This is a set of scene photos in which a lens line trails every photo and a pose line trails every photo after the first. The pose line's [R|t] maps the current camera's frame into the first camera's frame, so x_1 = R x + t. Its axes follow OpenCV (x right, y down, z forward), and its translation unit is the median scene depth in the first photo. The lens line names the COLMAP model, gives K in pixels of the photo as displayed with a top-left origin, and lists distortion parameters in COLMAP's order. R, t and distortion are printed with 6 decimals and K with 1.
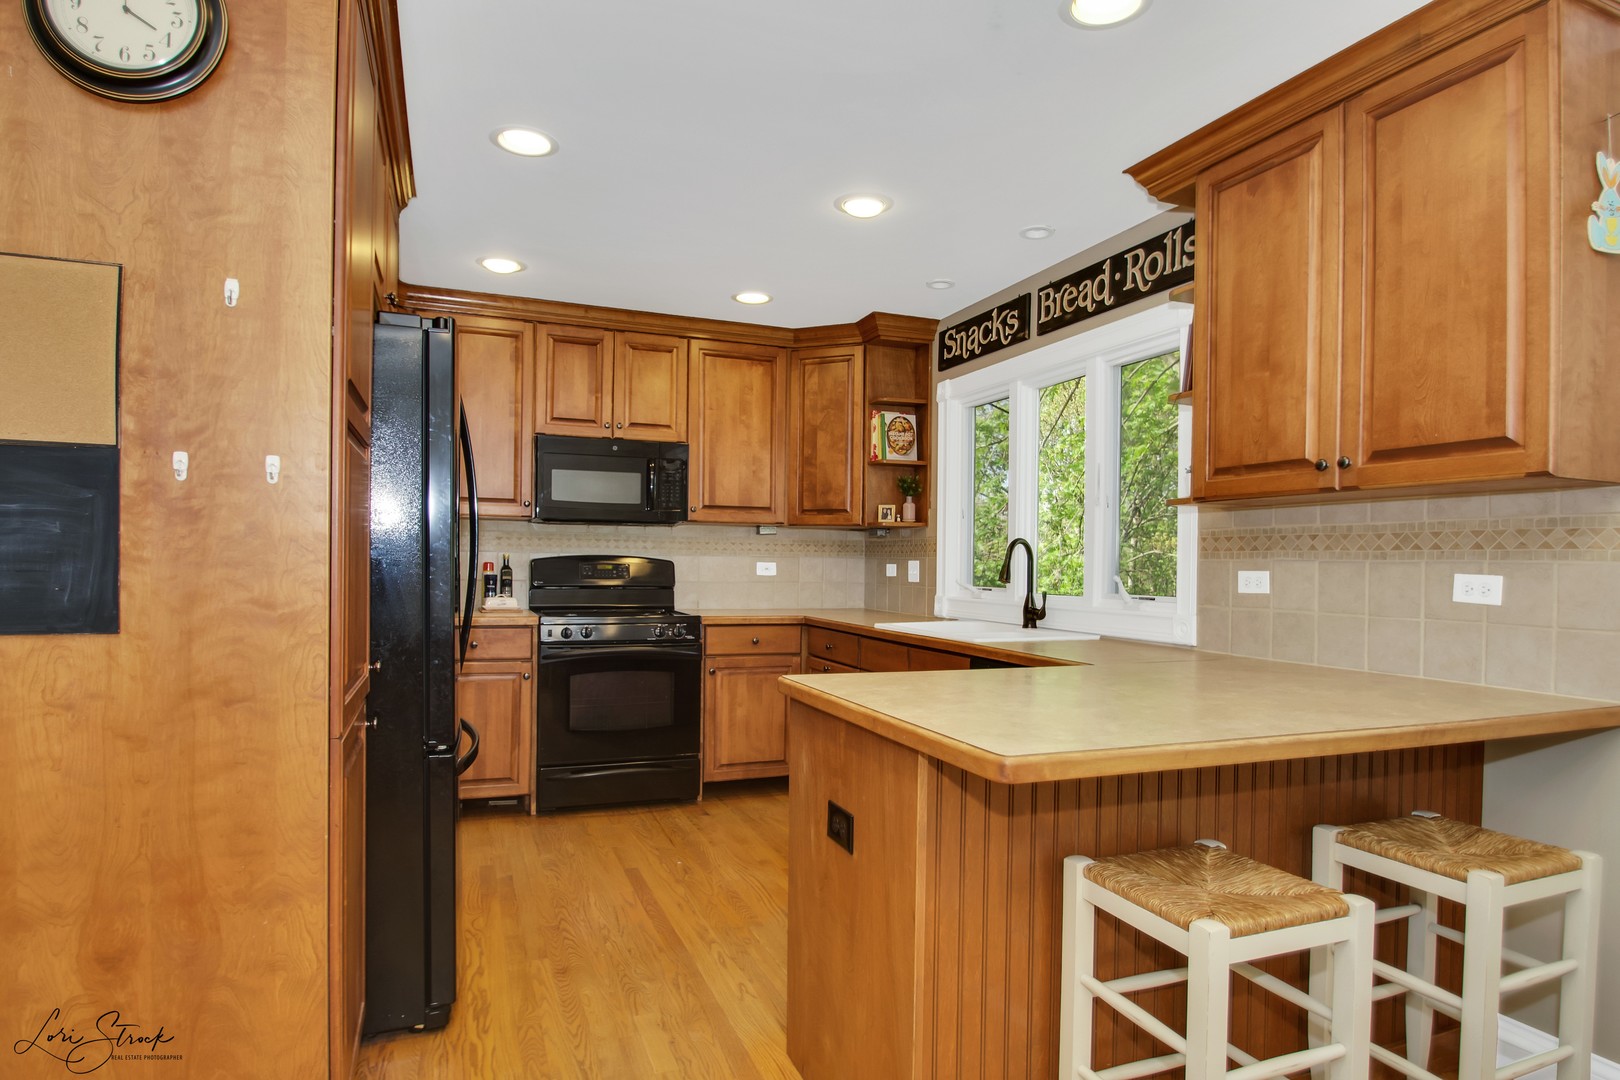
lens RADIAL K [[894.9, 0, 803.8], [0, 894.9, 572.3], [0, 0, 1]] dist [-0.005898, -0.015152]
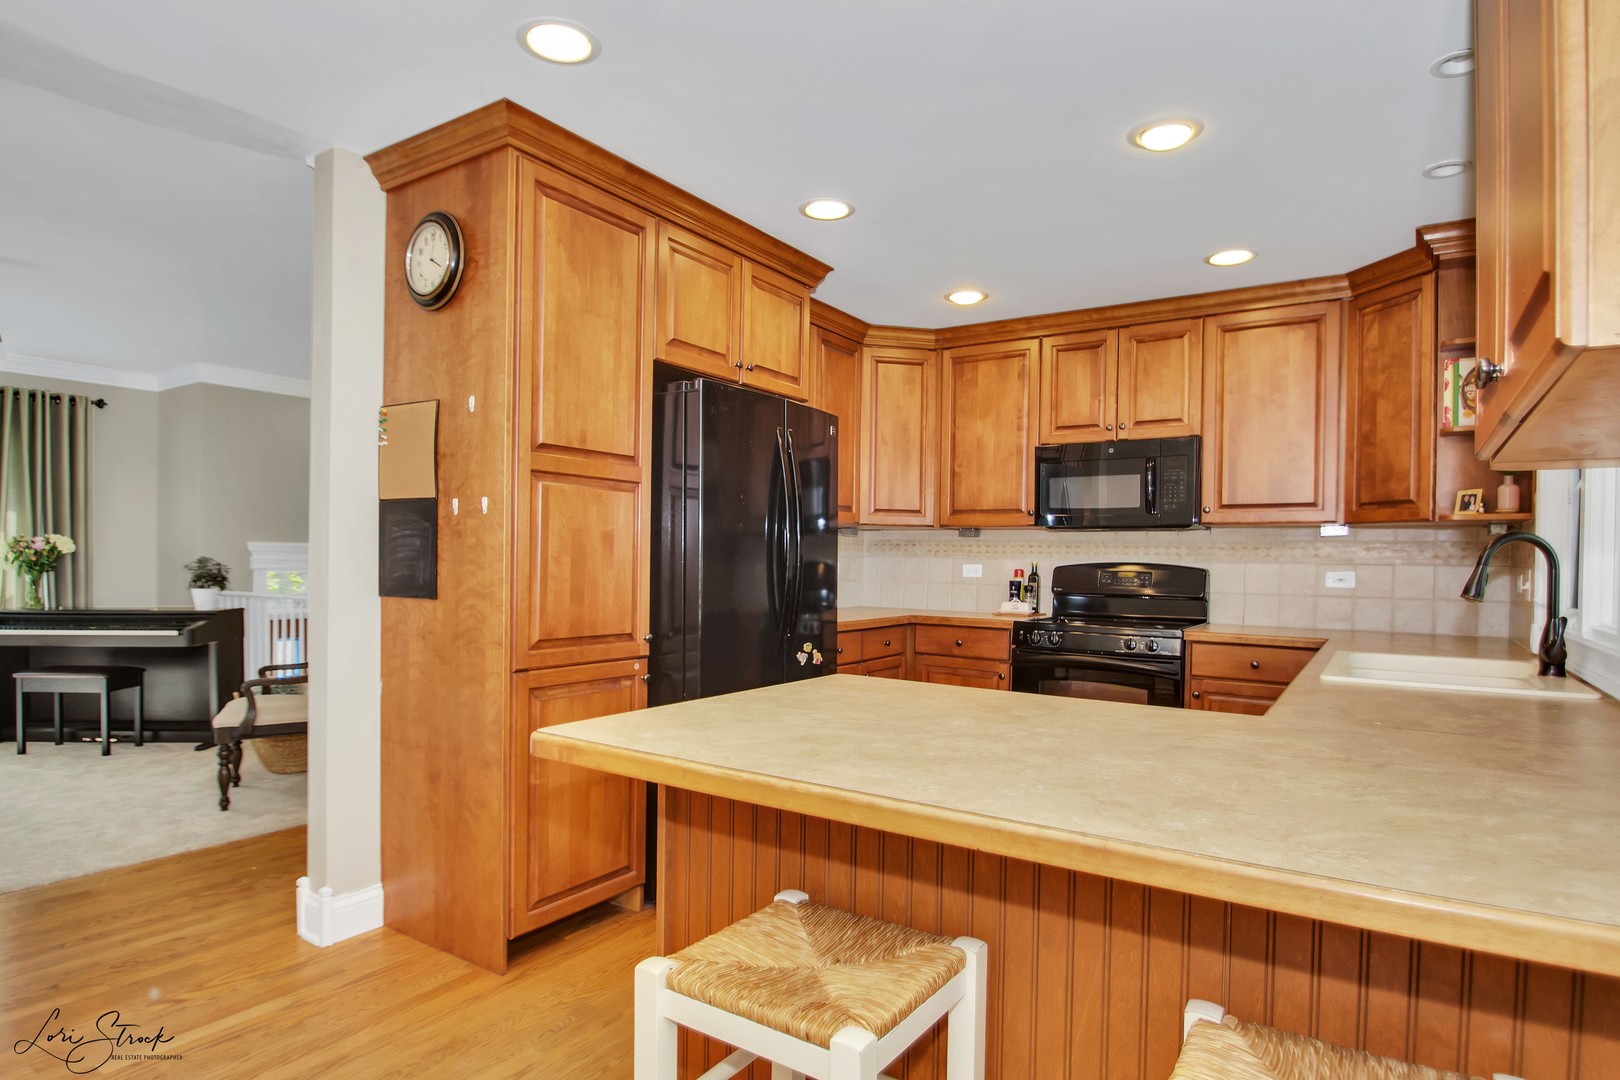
lens RADIAL K [[894.9, 0, 803.8], [0, 894.9, 572.3], [0, 0, 1]] dist [-0.005898, -0.015152]
pose [[0.575277, 0.005290, -0.817942, 0.371554], [-0.017775, 0.999824, -0.006036, 0.003145], [0.817766, 0.018012, 0.575270, 0.175084]]
